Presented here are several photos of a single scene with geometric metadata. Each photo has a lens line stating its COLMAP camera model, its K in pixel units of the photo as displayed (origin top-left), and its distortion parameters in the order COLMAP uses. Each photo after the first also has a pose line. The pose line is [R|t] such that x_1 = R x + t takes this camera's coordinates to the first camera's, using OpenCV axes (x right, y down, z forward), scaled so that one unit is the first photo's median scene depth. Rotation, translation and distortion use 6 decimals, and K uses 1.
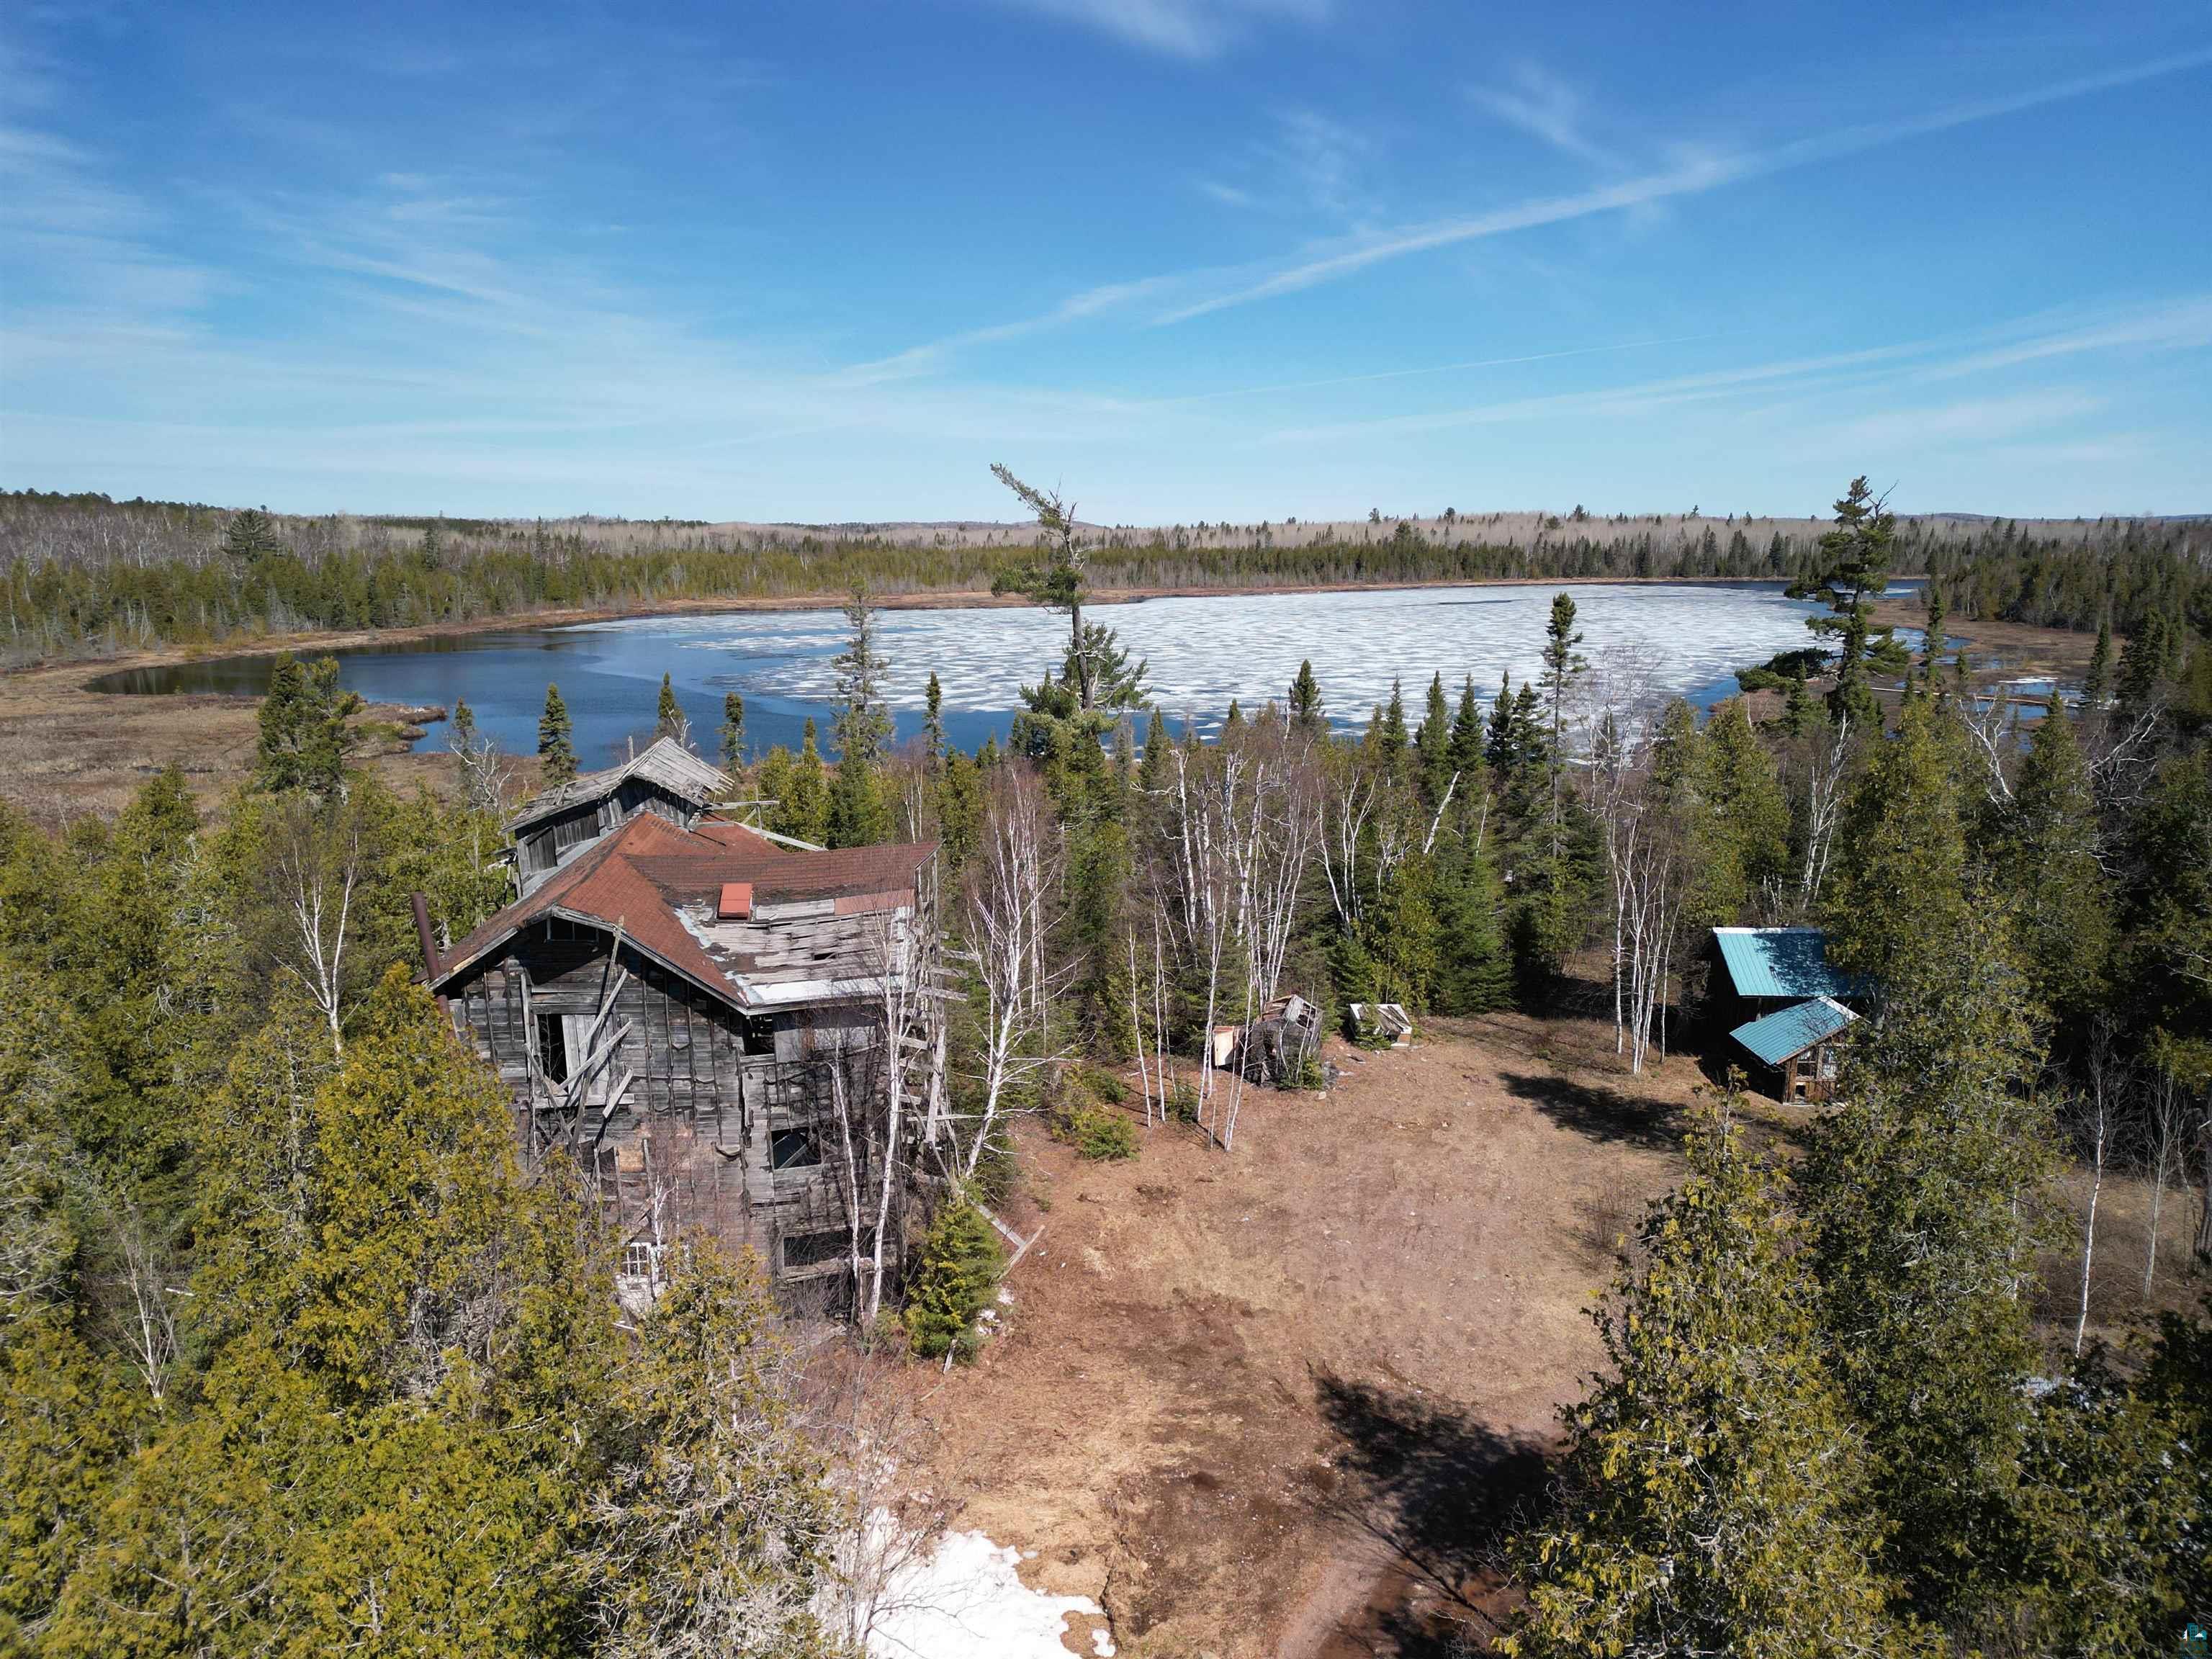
lens RADIAL K [[1547.8, 0, 1106.0], [0, 1547.8, 829.5], [0, 0, 1]] dist [0.080145, -0.107473]
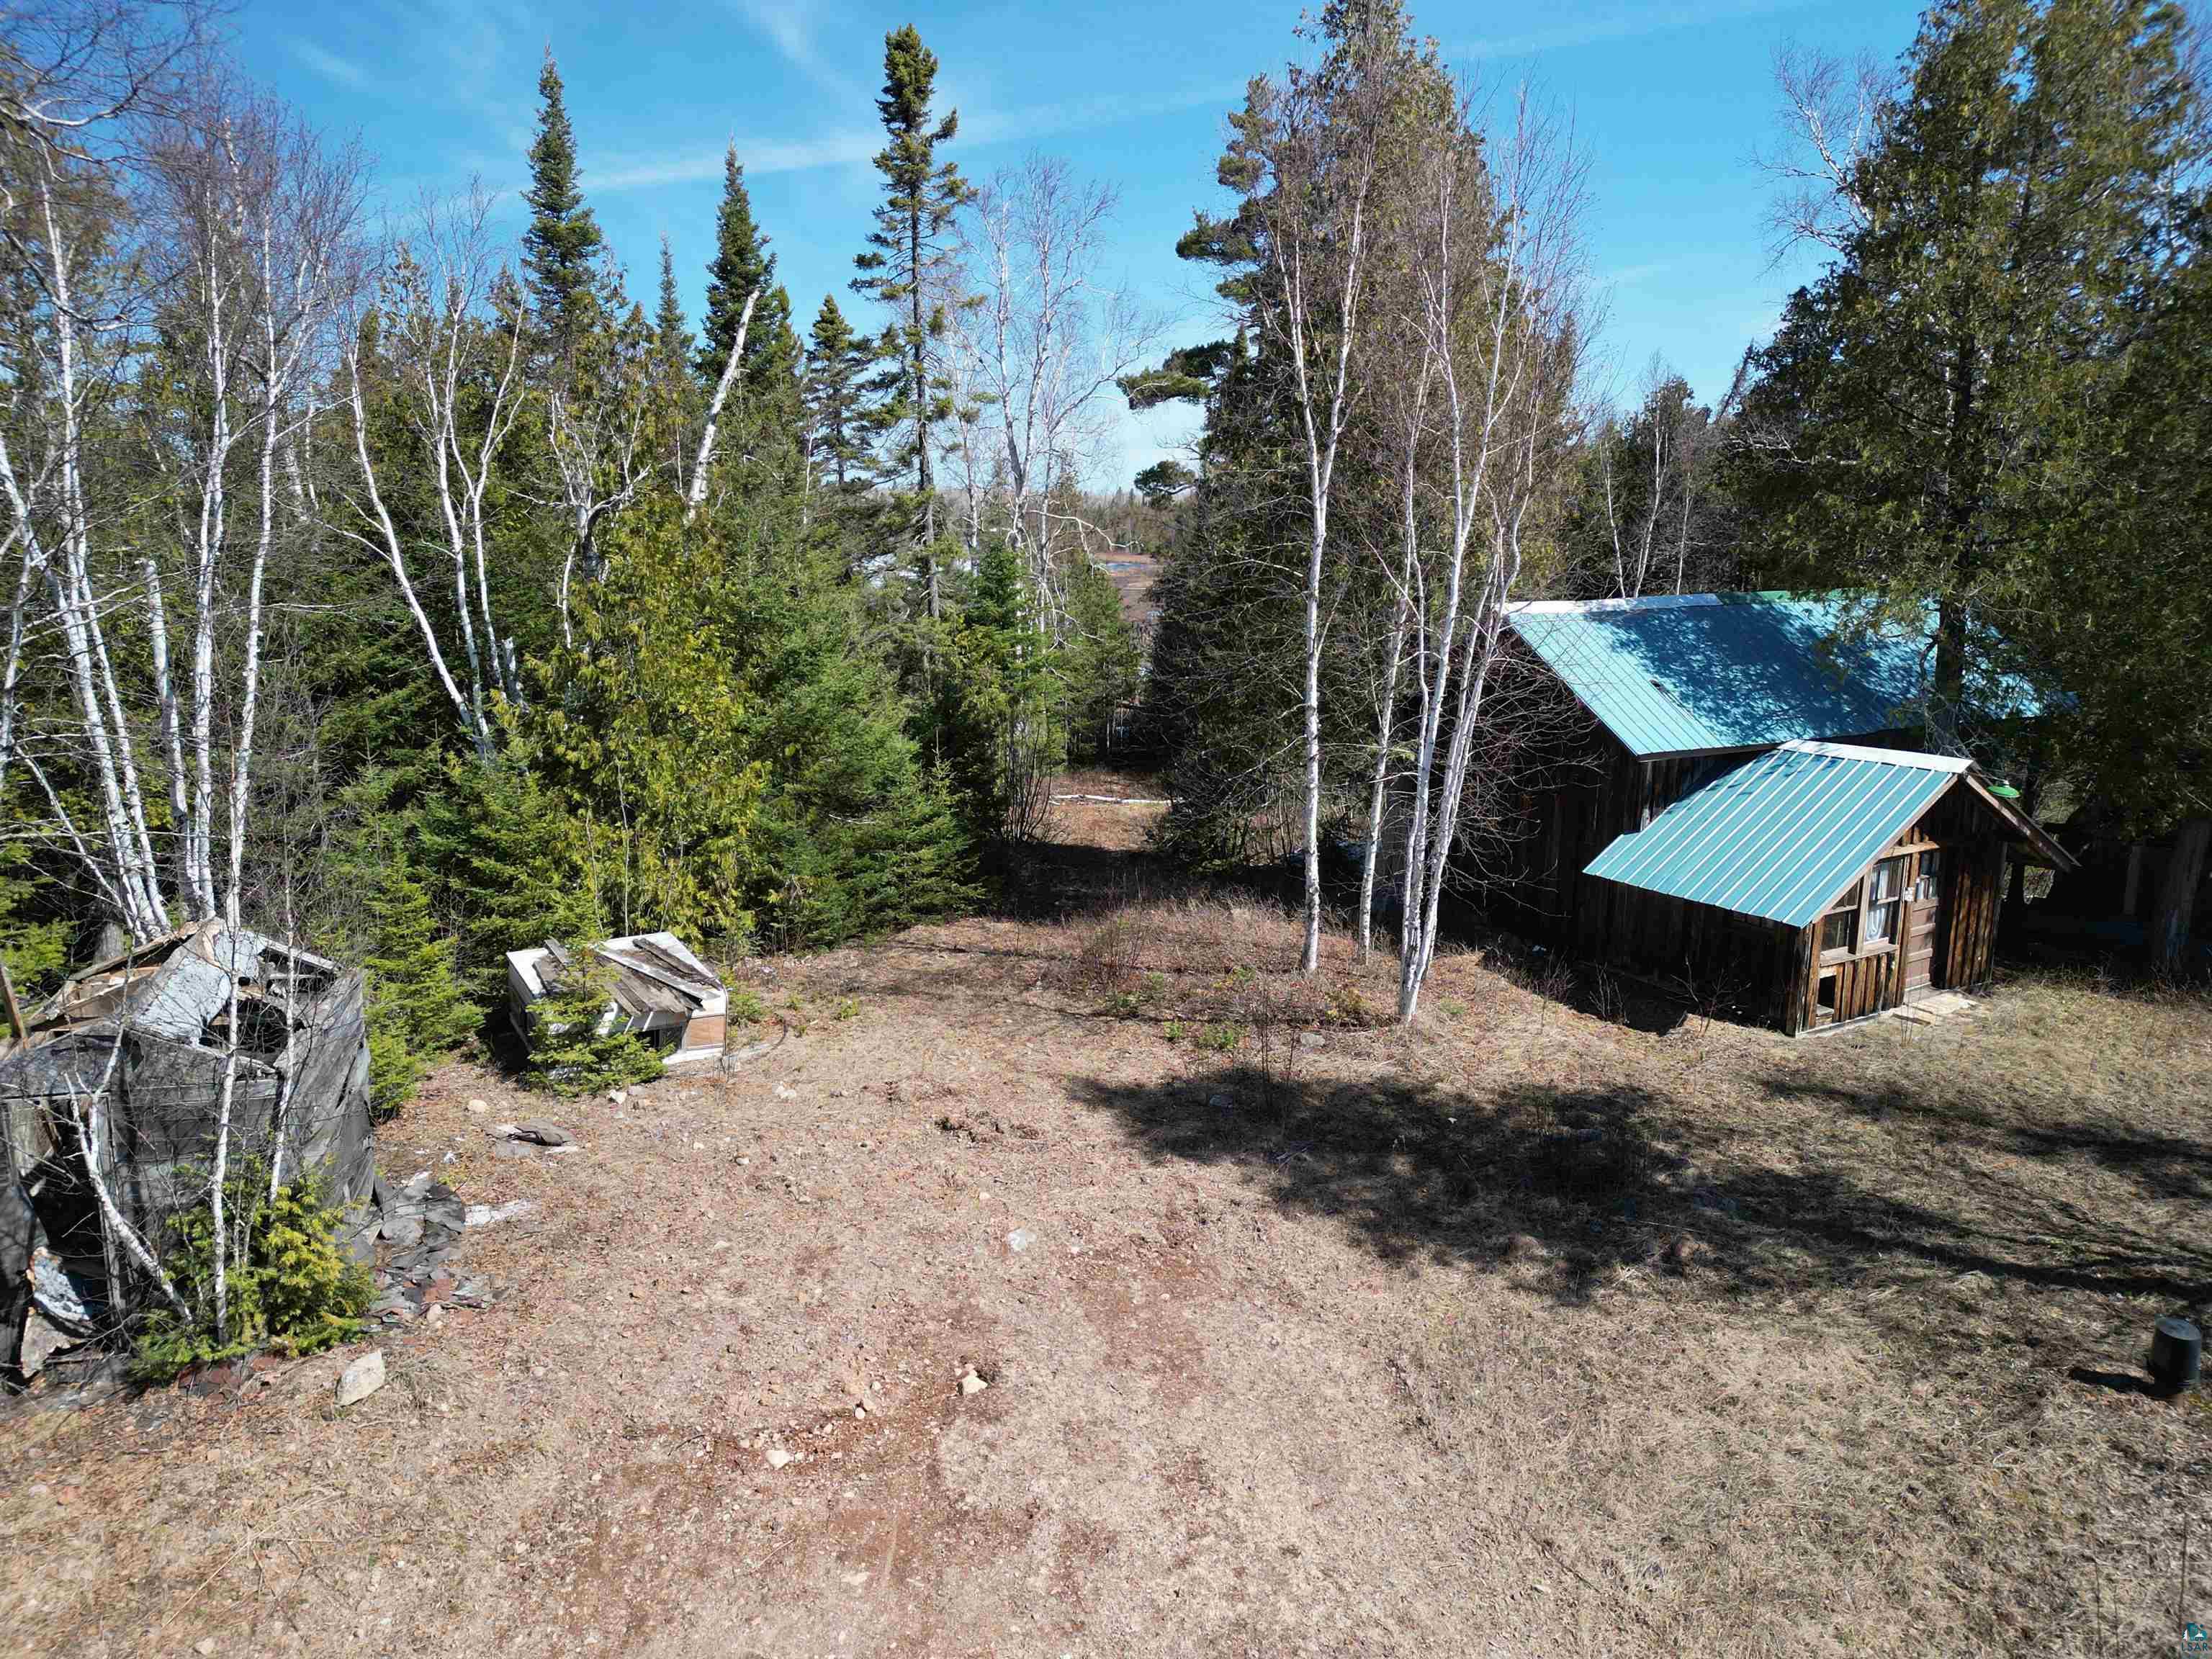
lens RADIAL K [[1550.2, 0, 1103.6], [0, 1550.2, 835.0], [0, 0, 1]] dist [0.069126, -0.072541]
pose [[0.871405, -0.099693, 0.480328, 0.170306], [0.096188, 0.994849, 0.031980, 0.135588], [-0.481042, 0.018334, 0.876506, 1.003771]]
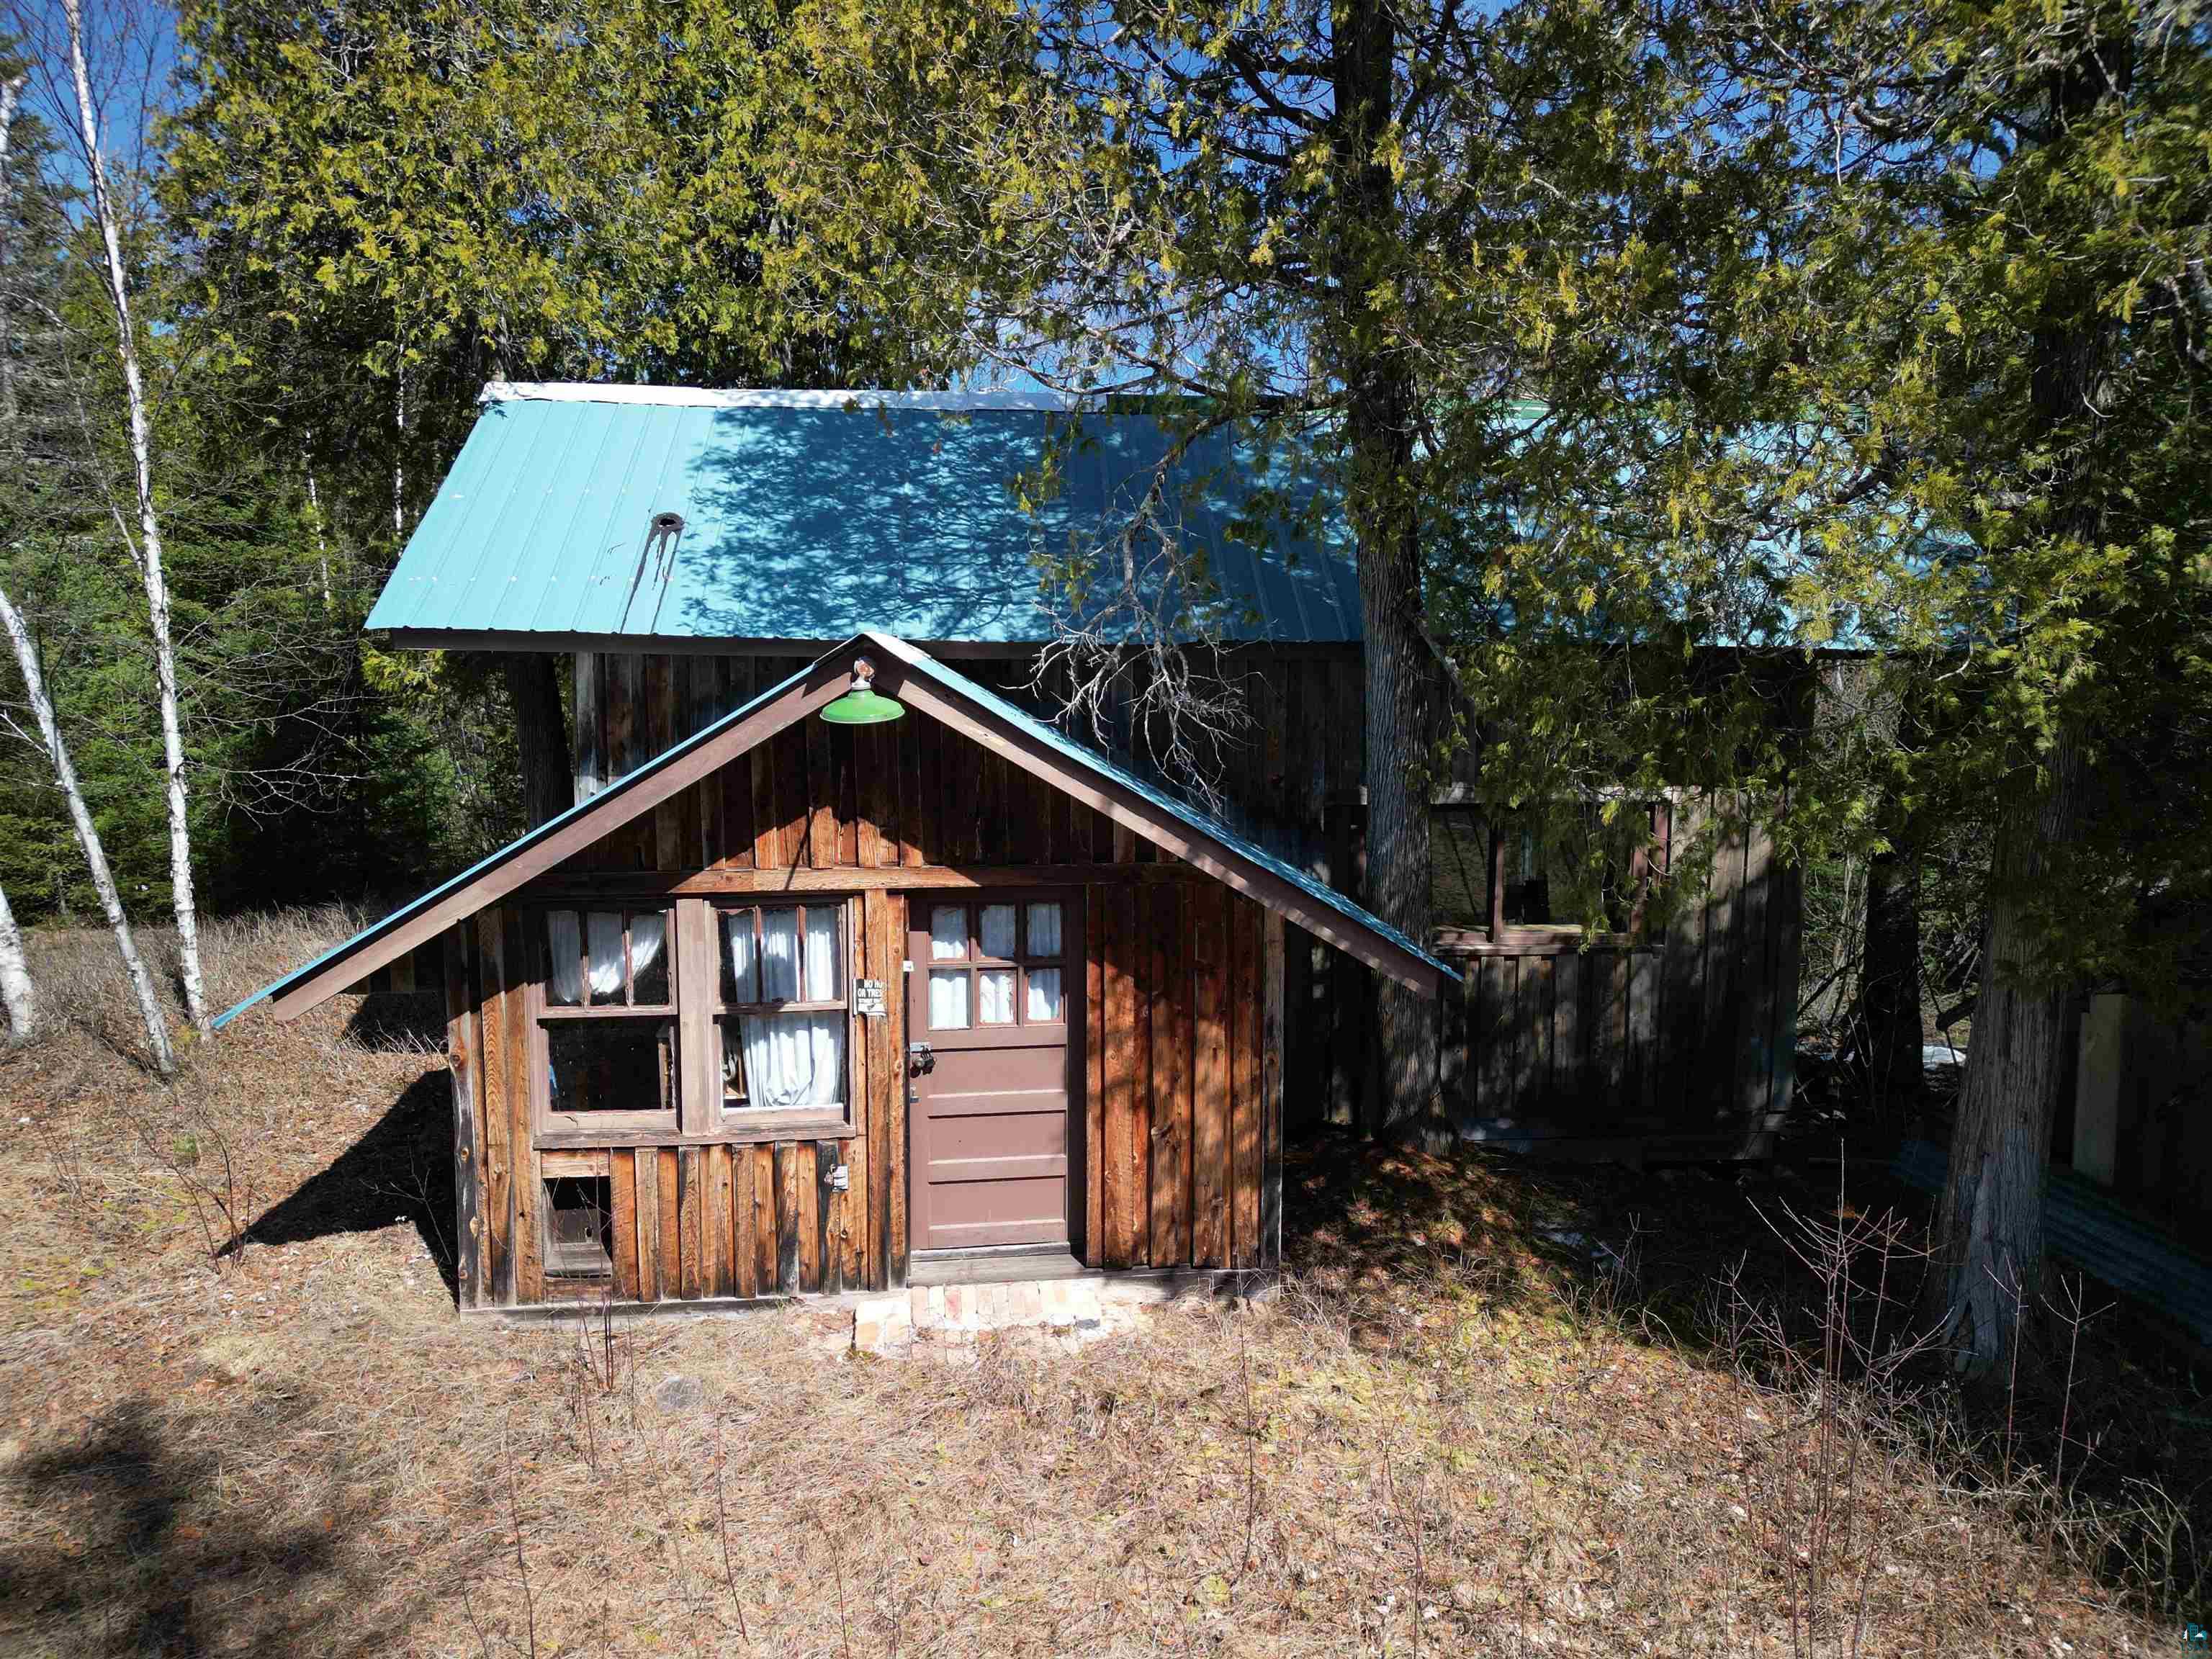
lens RADIAL K [[1547.8, 0, 1106.0], [0, 1547.8, 829.5], [0, 0, 1]] dist [0.080145, -0.107473]
pose [[0.997392, -0.006304, 0.071900, 0.629409], [0.011128, 0.997698, -0.066898, 0.185446], [-0.071313, 0.067524, 0.995166, 1.119381]]
